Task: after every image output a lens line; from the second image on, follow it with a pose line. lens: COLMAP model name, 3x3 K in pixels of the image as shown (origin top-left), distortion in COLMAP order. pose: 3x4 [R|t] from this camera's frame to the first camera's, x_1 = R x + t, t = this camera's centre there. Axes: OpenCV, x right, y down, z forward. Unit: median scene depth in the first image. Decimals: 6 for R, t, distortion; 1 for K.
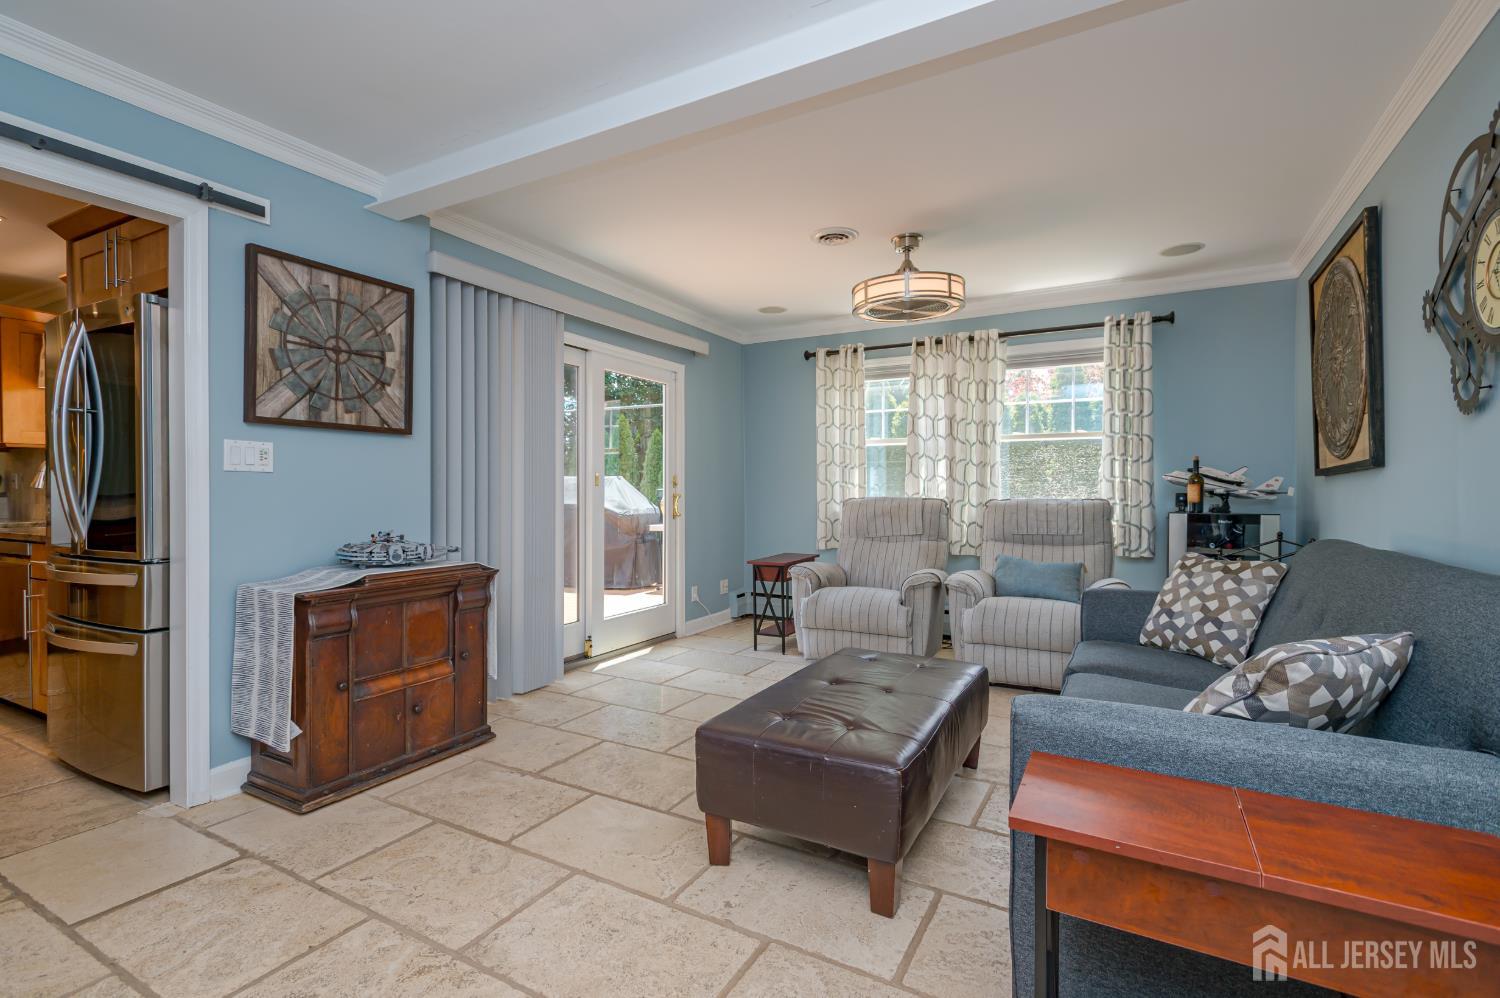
lens RADIAL K [[695.0, 0, 751.2], [0, 695.0, 492.2], [0, 0, 1]] dist [0.009440, 0.000133]
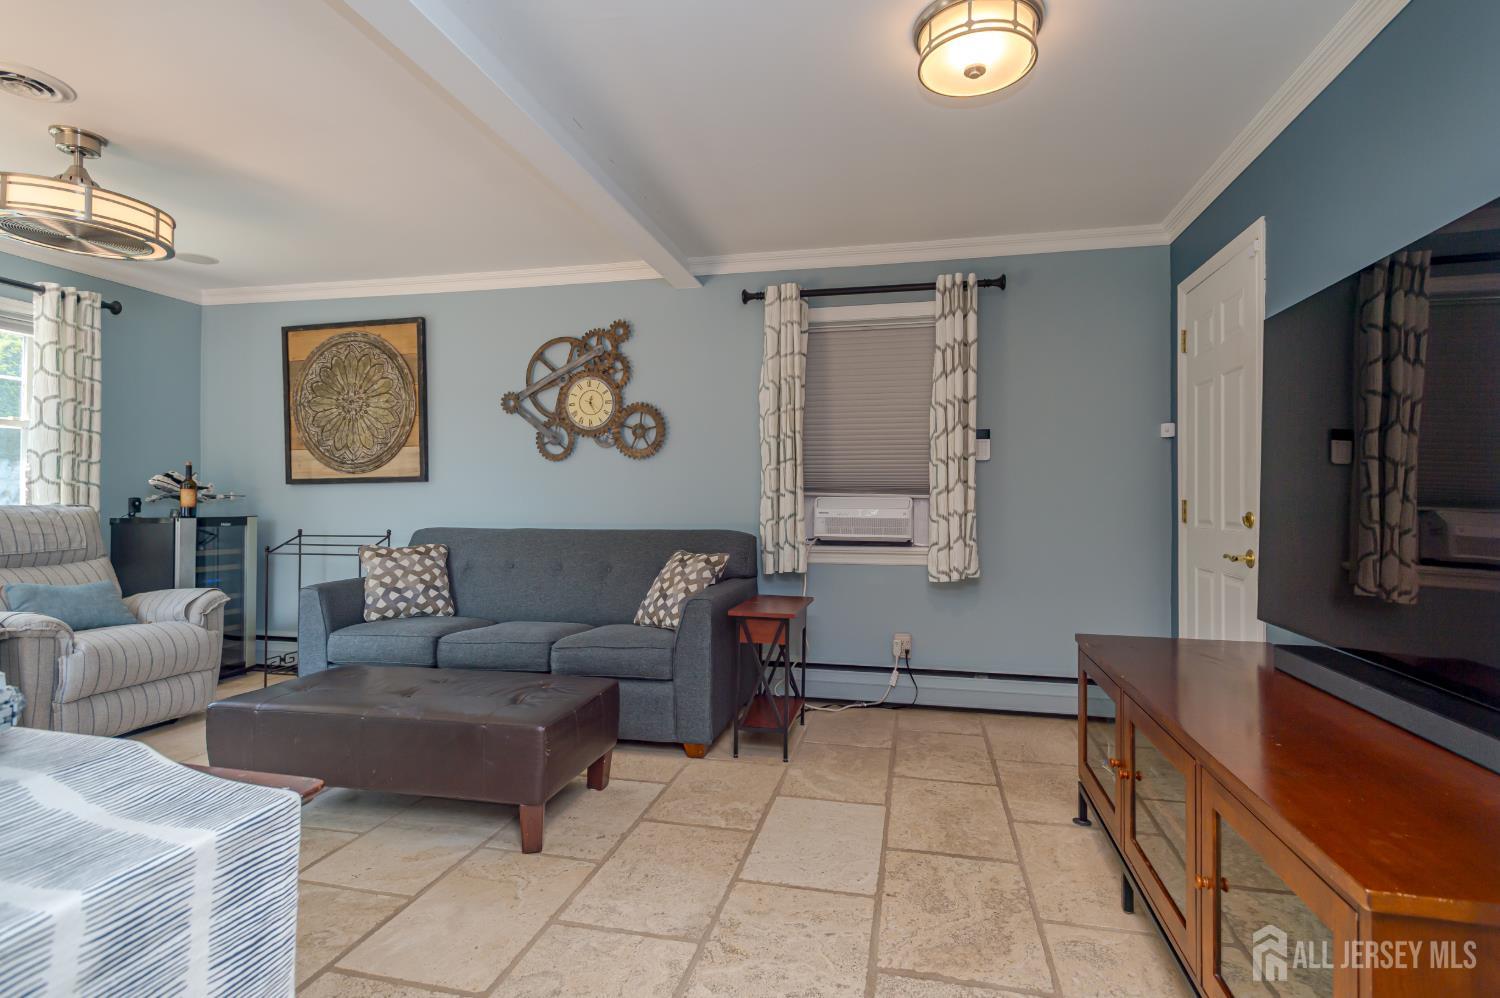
lens RADIAL K [[743.3, 0, 745.7], [0, 743.3, 495.3], [0, 0, 1]] dist [0.003126, 0.000180]
pose [[-0.278219, 0.000665, 0.960517, -0.965218], [-0.001209, 0.999999, -0.001043, -0.003258], [-0.960517, -0.001451, -0.278218, 0.799370]]
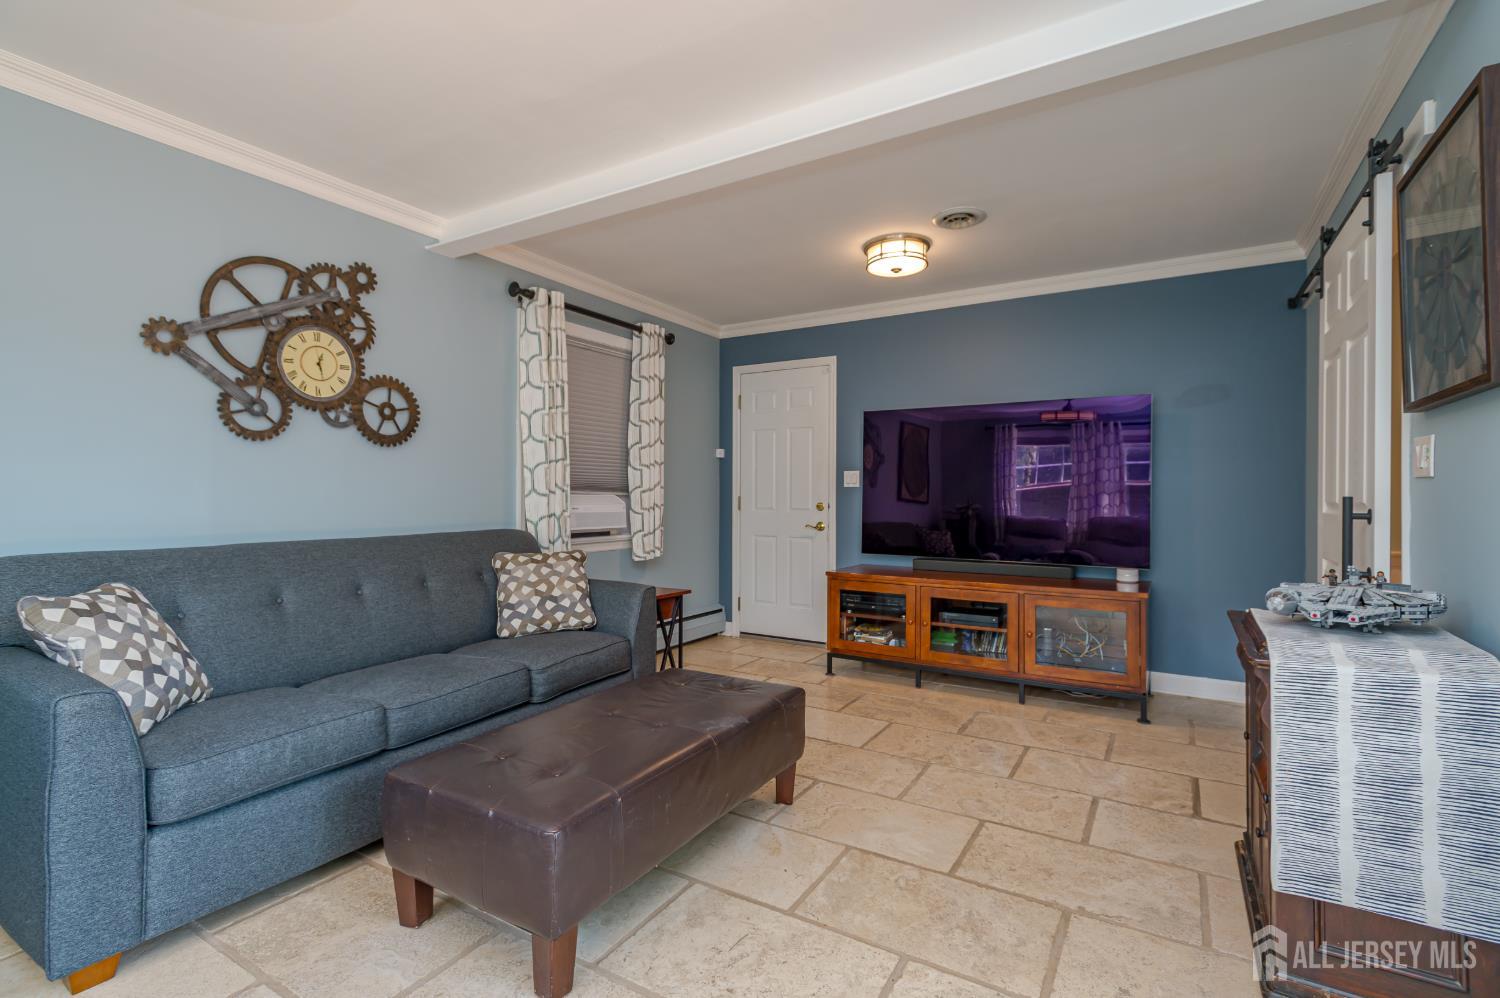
lens RADIAL K [[695.0, 0, 753.8], [0, 695.0, 495.2], [0, 0, 1]] dist [0.009440, 0.000133]
pose [[-0.999454, -0.006662, 0.032354, -0.020395], [-0.006560, 0.999973, 0.003263, -0.007555], [-0.032375, 0.003048, -0.999471, 1.764097]]
